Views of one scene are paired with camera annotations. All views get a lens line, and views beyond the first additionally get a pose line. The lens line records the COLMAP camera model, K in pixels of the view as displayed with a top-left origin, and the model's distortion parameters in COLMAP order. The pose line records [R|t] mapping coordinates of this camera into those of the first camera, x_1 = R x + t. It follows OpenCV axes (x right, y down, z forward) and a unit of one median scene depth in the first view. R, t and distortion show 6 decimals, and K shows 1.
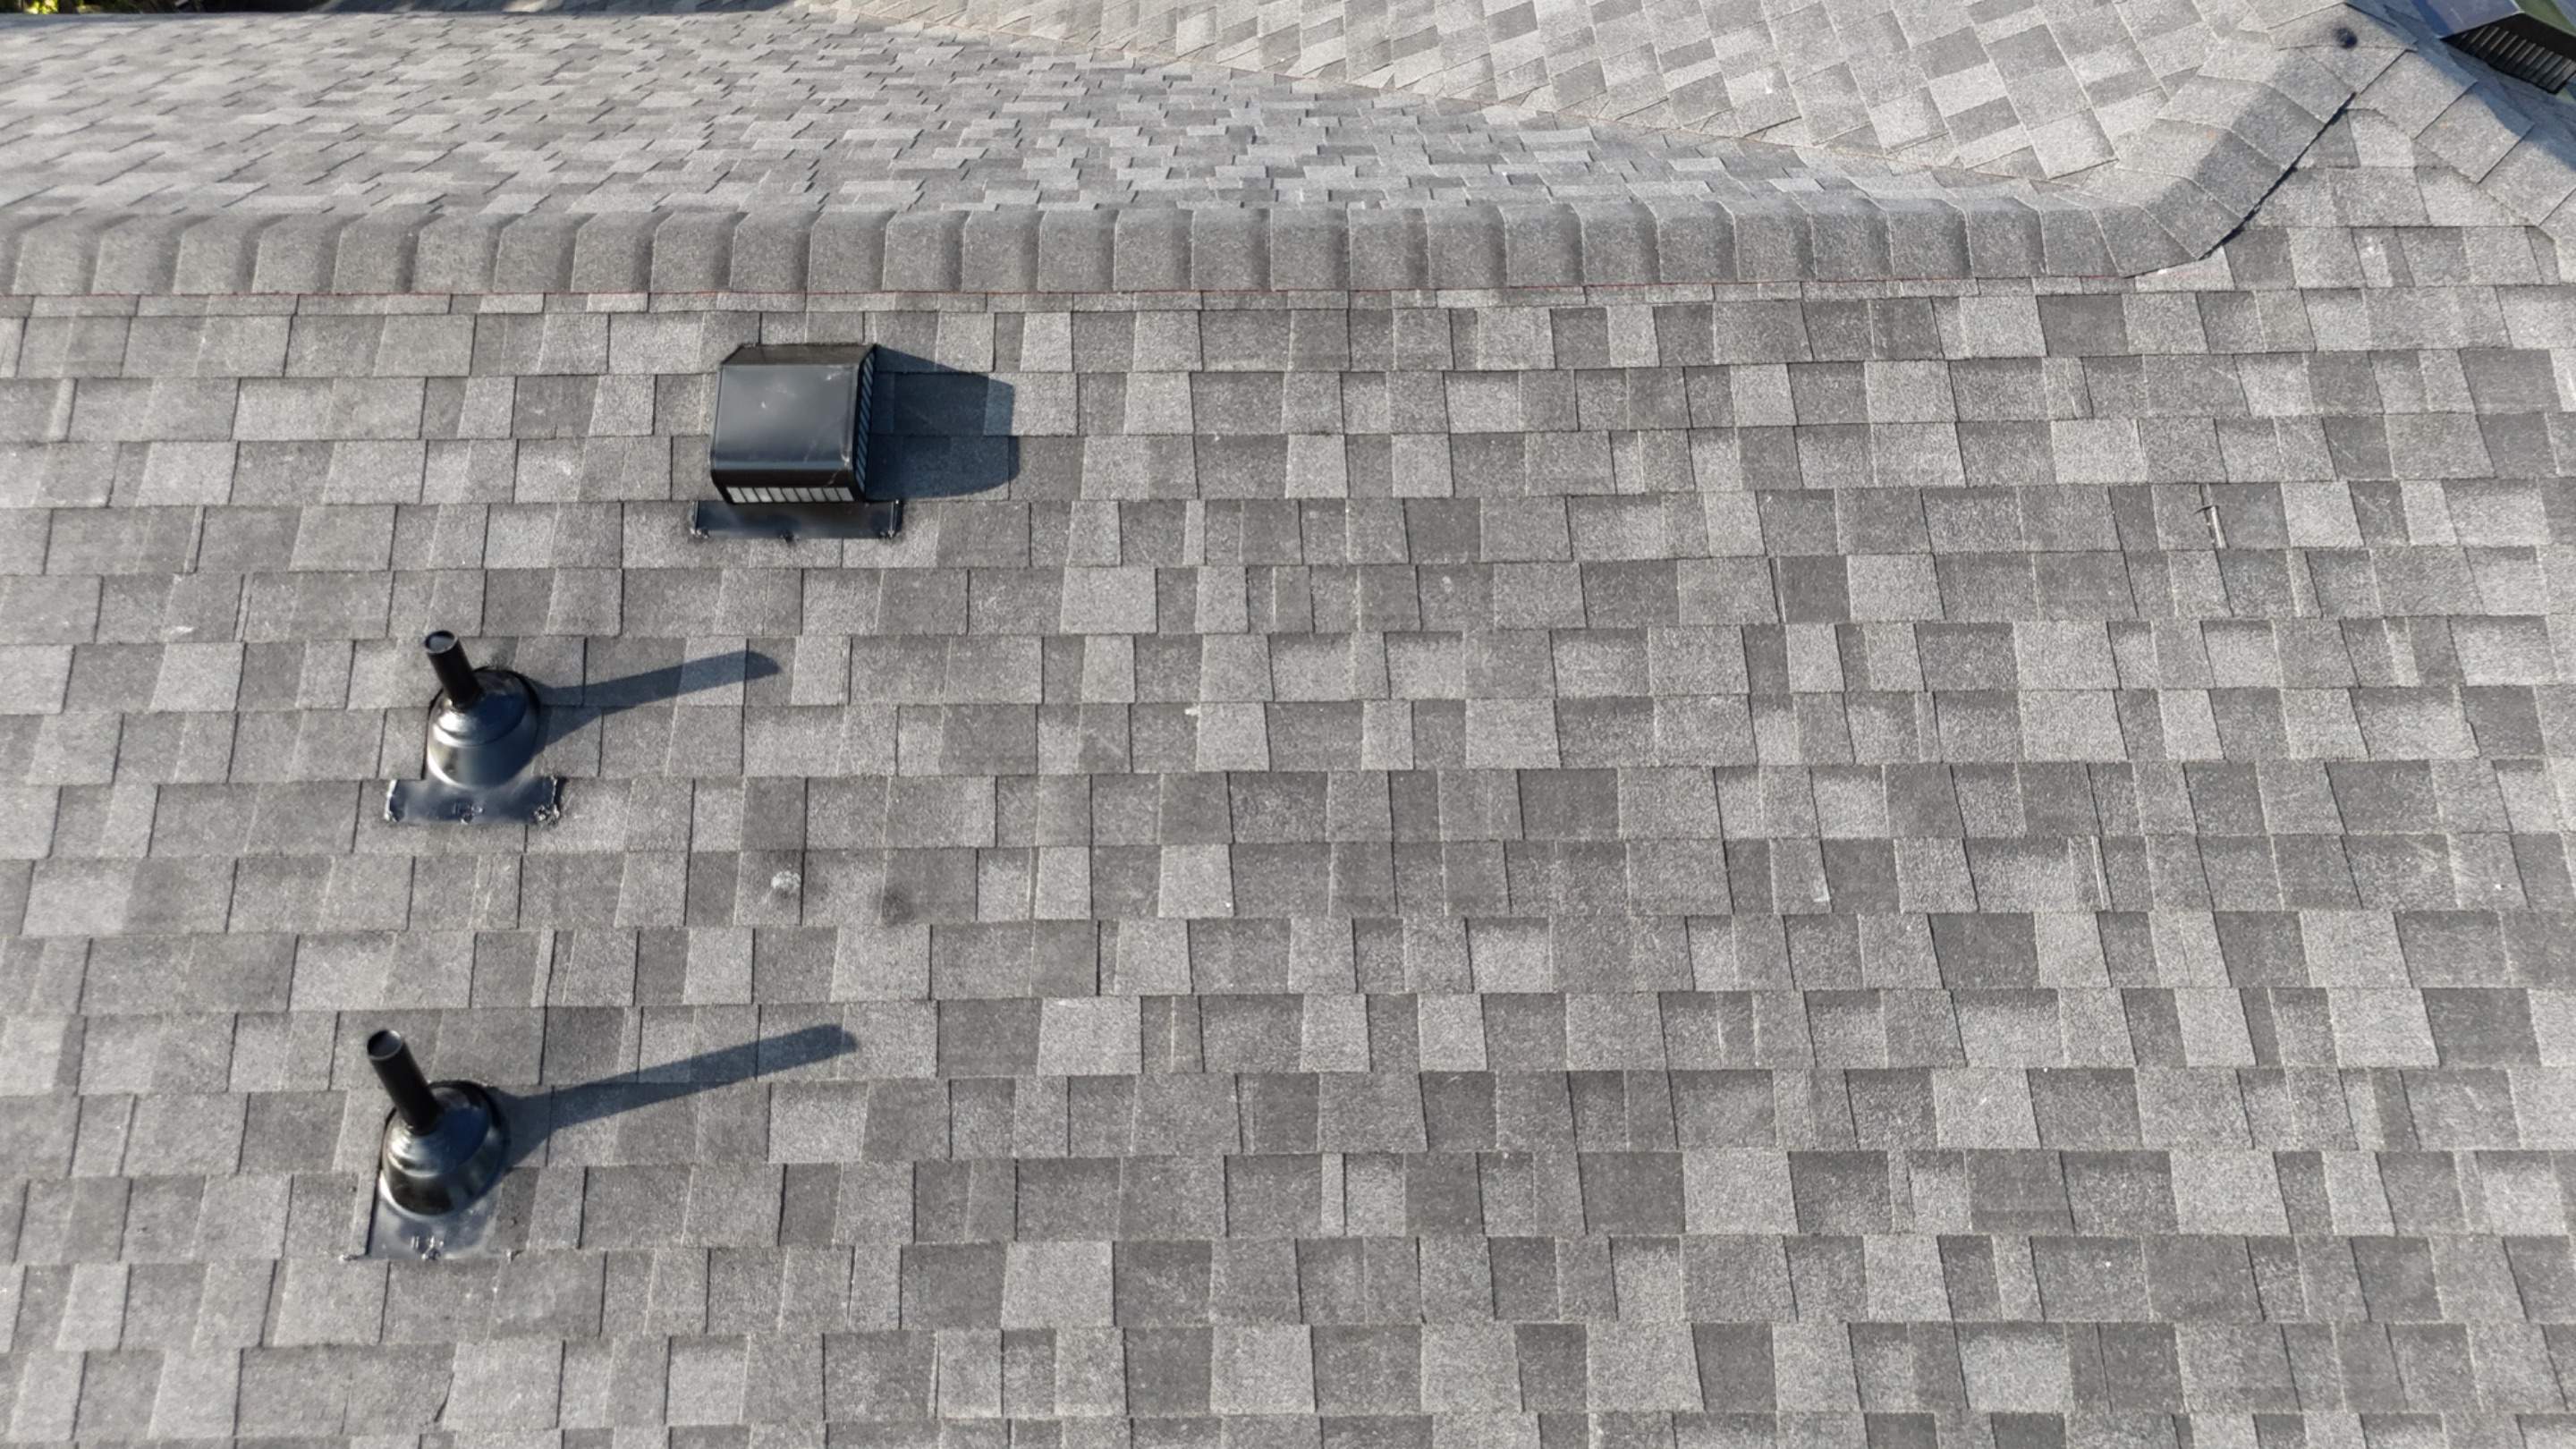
lens RADIAL K [[1897.5, 0, 1293.3], [0, 1897.5, 716.9], [0, 0, 1]] dist [0.077453, -0.076033]
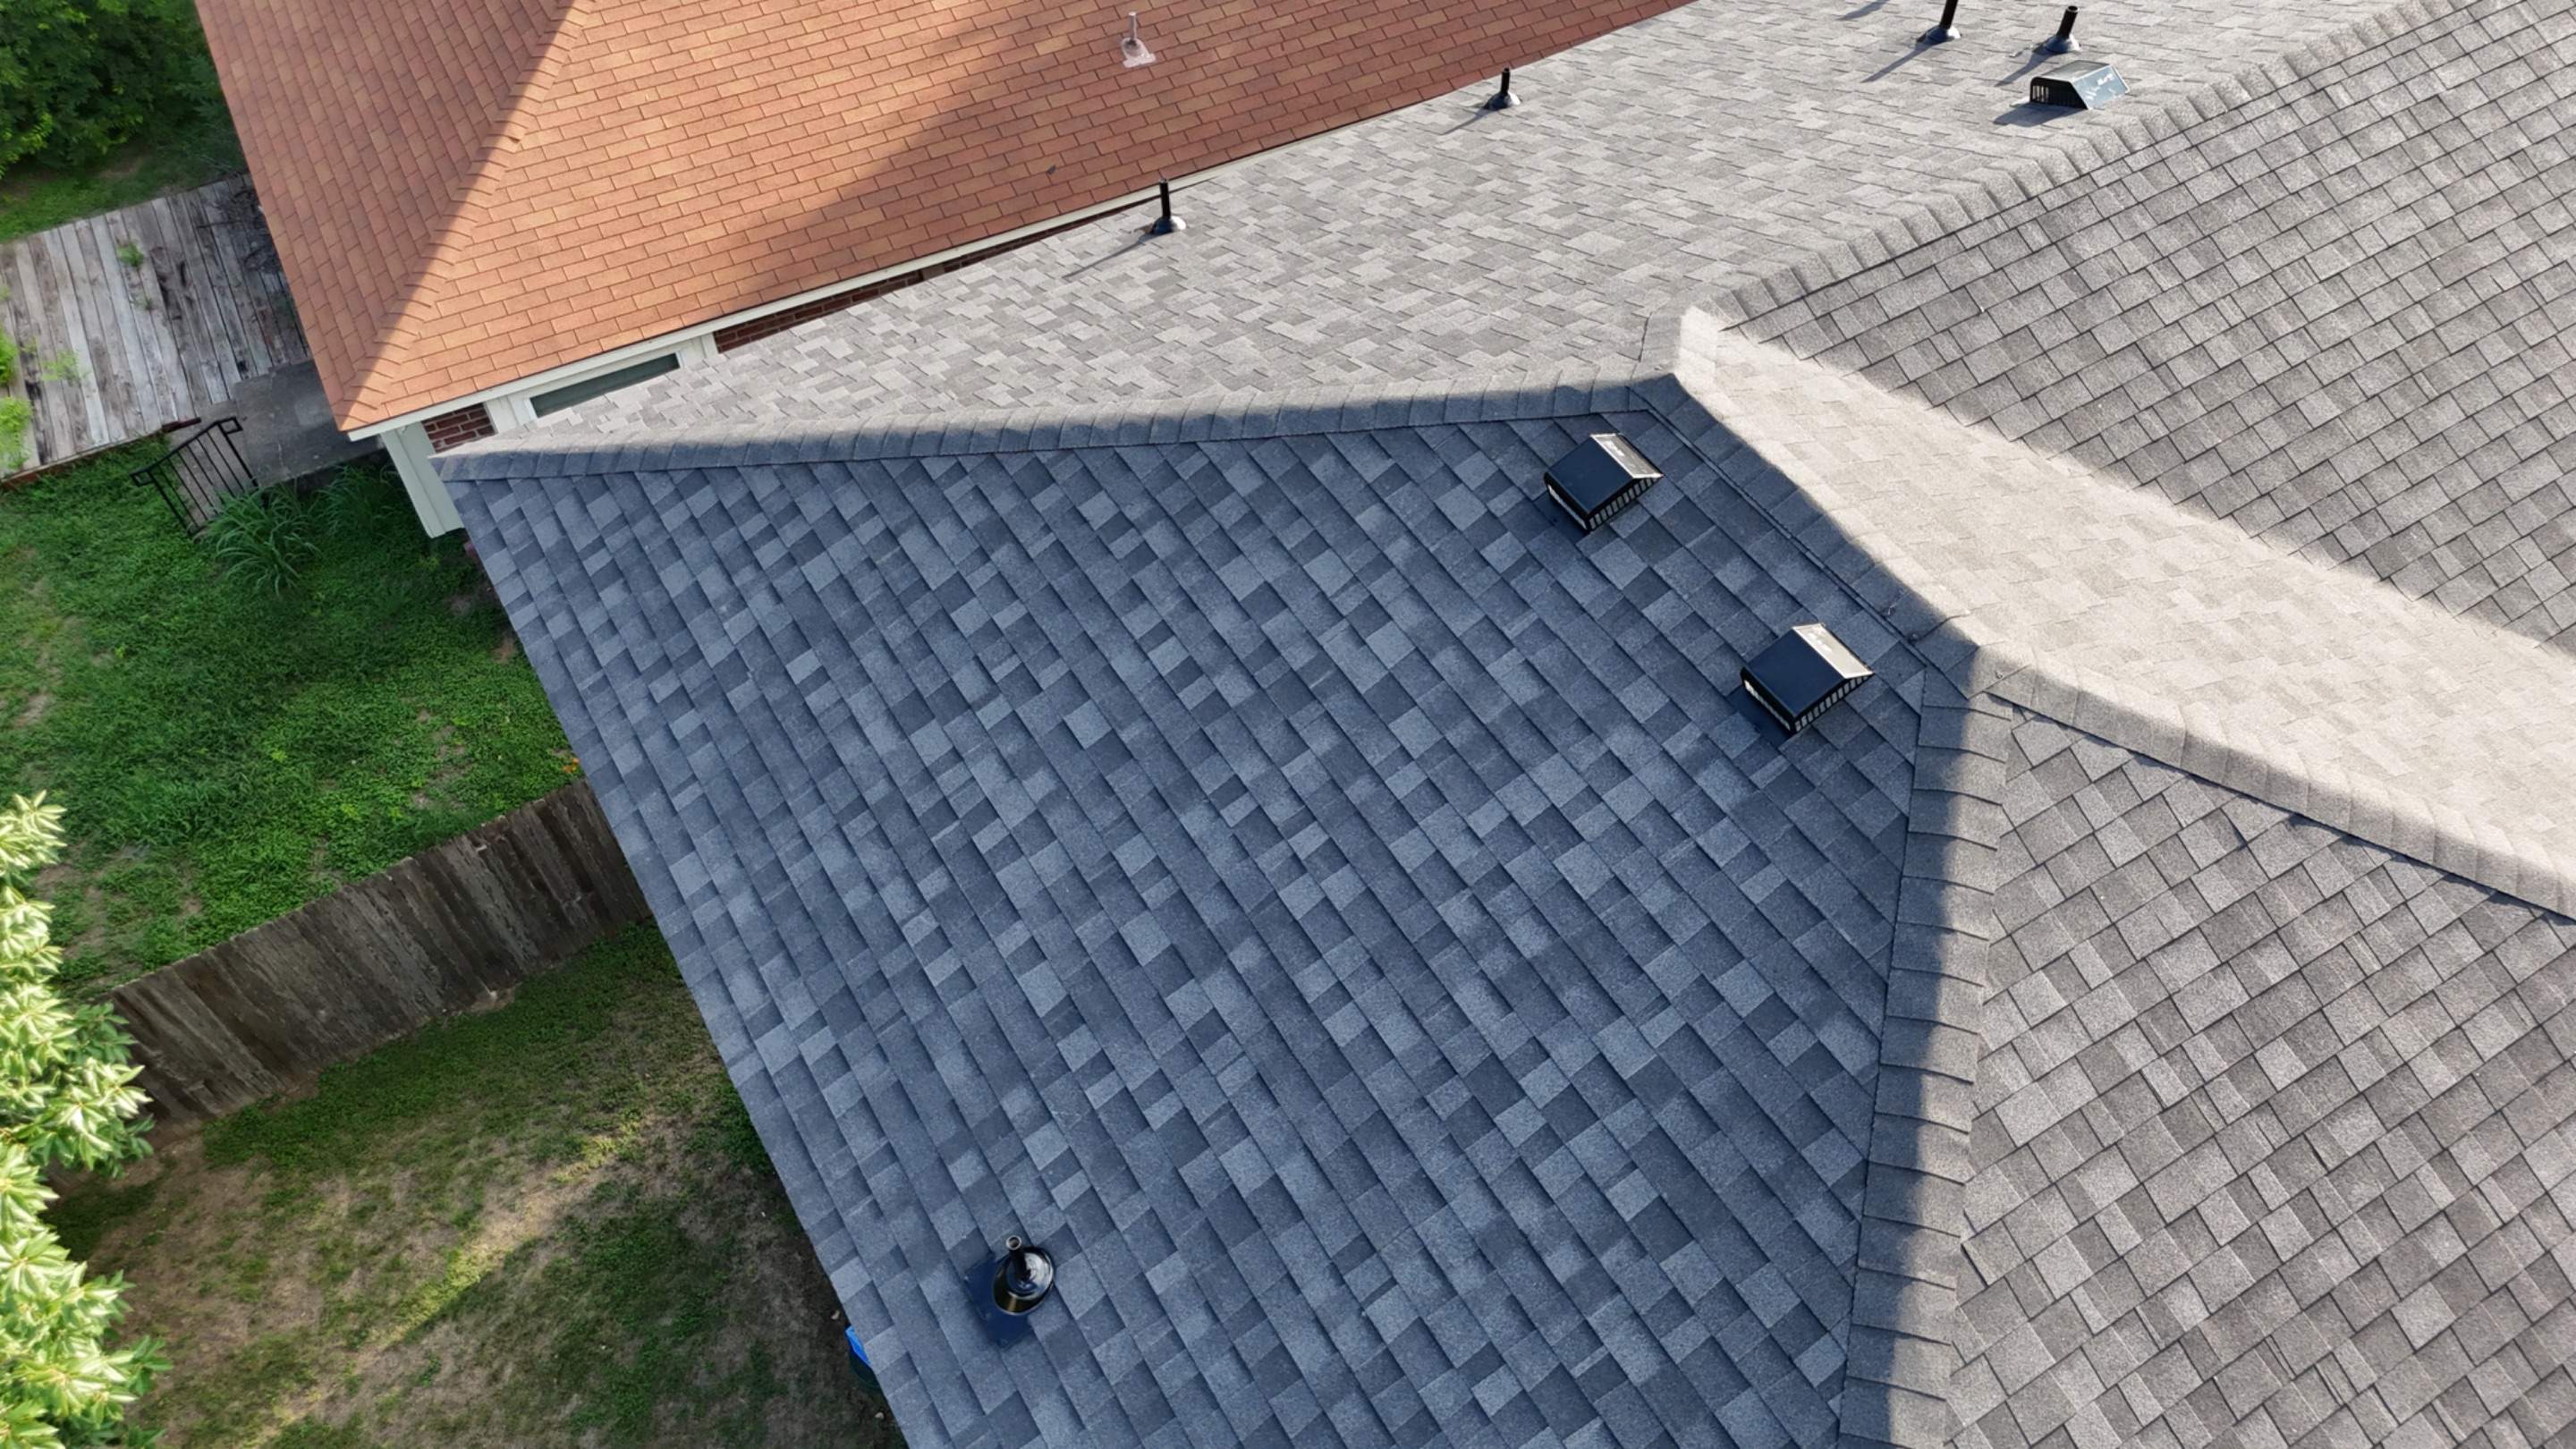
lens RADIAL K [[1897.5, 0, 1290.4], [0, 1897.5, 722.6], [0, 0, 1]] dist [0.077453, -0.076033]
pose [[-0.857271, 0.402942, -0.320505, 1.784645], [-0.387233, -0.094343, 0.917142, -2.185490], [0.339318, 0.910350, 0.236910, 0.855352]]
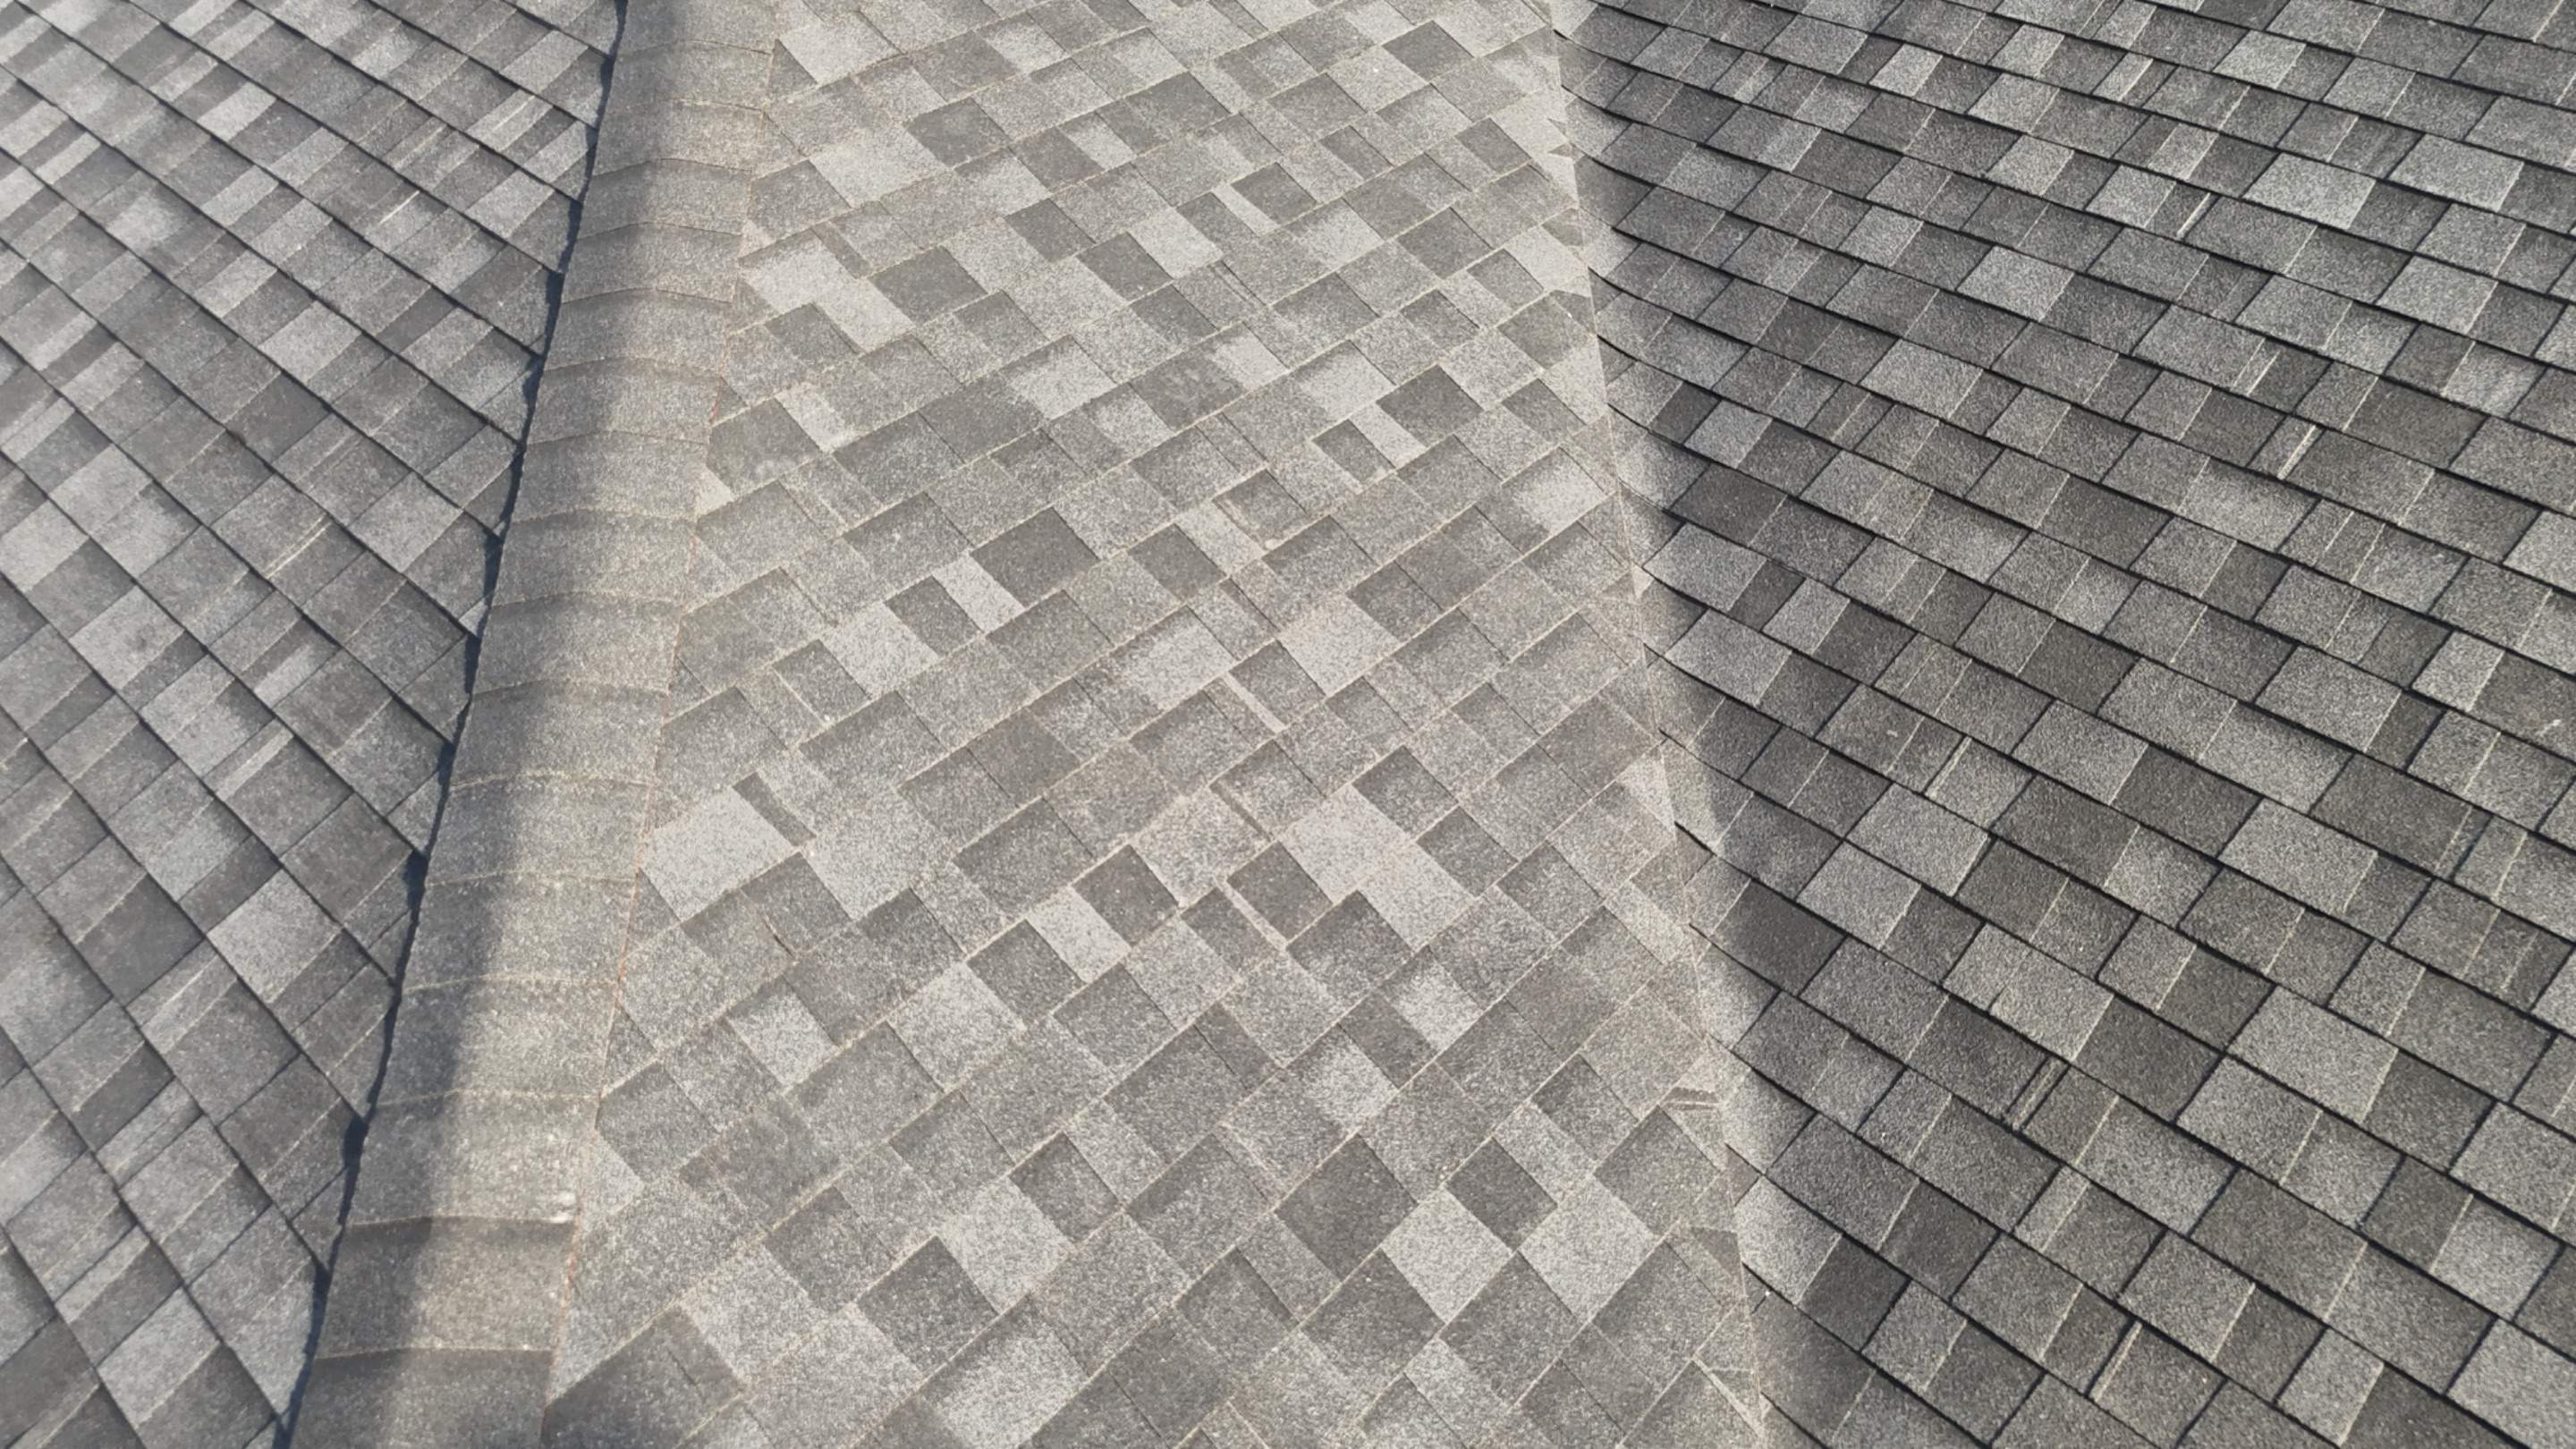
lens RADIAL K [[1897.5, 0, 1291.3], [0, 1897.5, 723.4], [0, 0, 1]] dist [0.077453, -0.076033]
pose [[-0.721561, -0.461160, 0.516412, -0.565790], [0.522055, 0.127524, 0.843325, -1.525343], [-0.454762, 0.878105, 0.148734, 1.723548]]
